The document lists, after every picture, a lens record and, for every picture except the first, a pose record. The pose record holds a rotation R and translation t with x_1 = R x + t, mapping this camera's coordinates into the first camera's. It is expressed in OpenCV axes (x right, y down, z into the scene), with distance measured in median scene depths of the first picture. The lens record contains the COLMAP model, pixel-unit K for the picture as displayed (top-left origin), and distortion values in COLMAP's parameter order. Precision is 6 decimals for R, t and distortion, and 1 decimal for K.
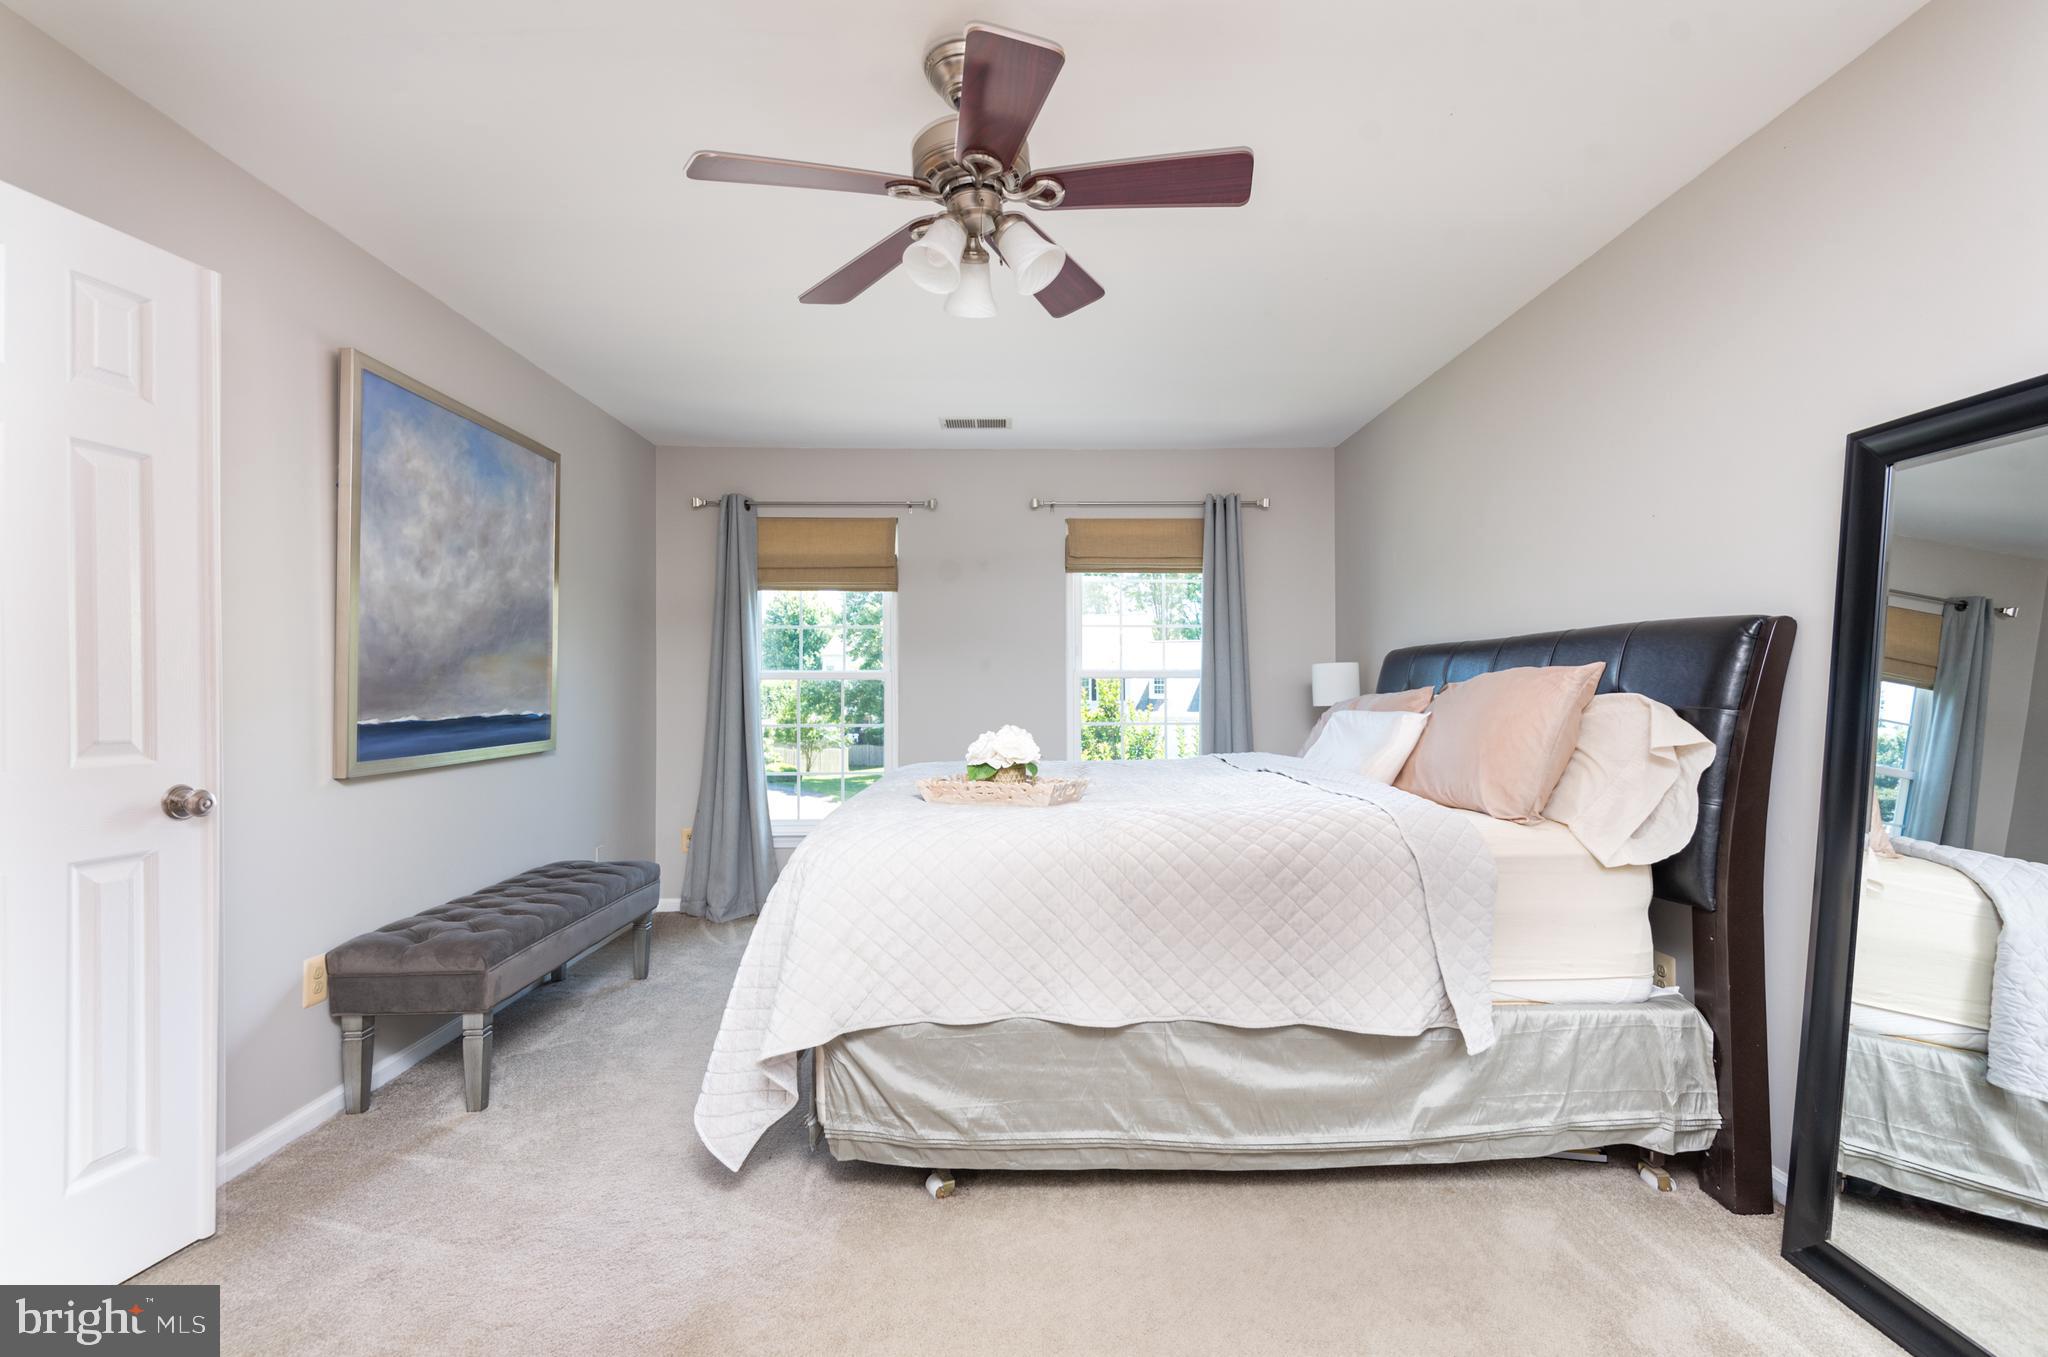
lens RADIAL K [[911.4, 0, 1028.8], [0, 911.4, 701.0], [0, 0, 1]] dist [0.003696, 0.000334]
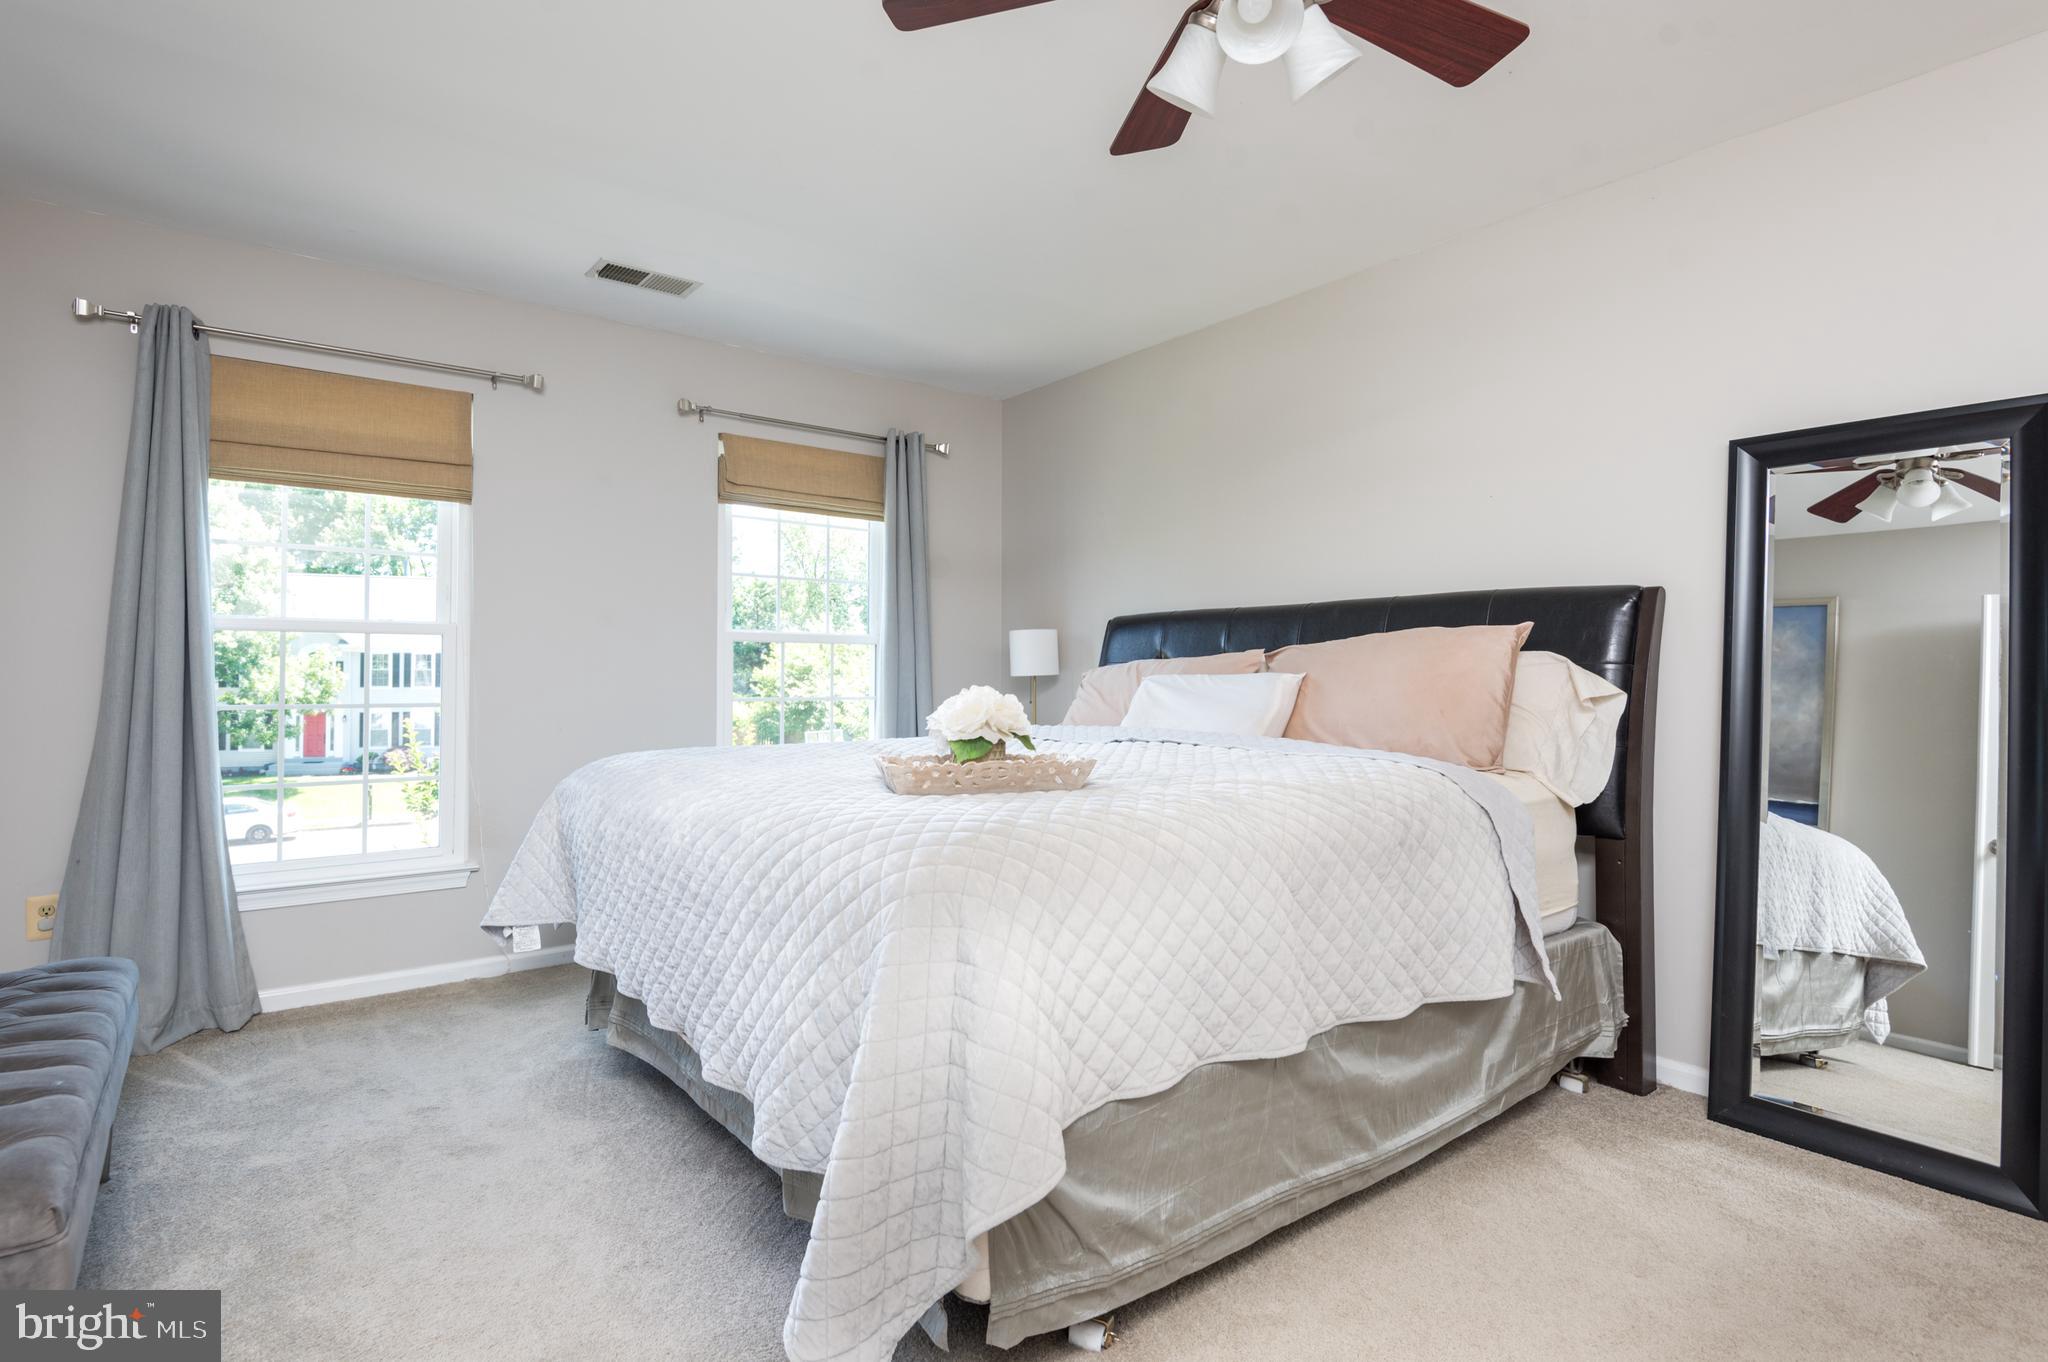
lens RADIAL K [[1005.7, 0, 1024.0], [0, 1005.7, 681.0], [0, 0, 1]] dist [0.003258, -0.008461]
pose [[0.812922, 0.000438, 0.582373, -0.602541], [0.002433, 0.999988, -0.004148, 0.033692], [-0.582368, 0.004789, 0.812911, 0.406140]]
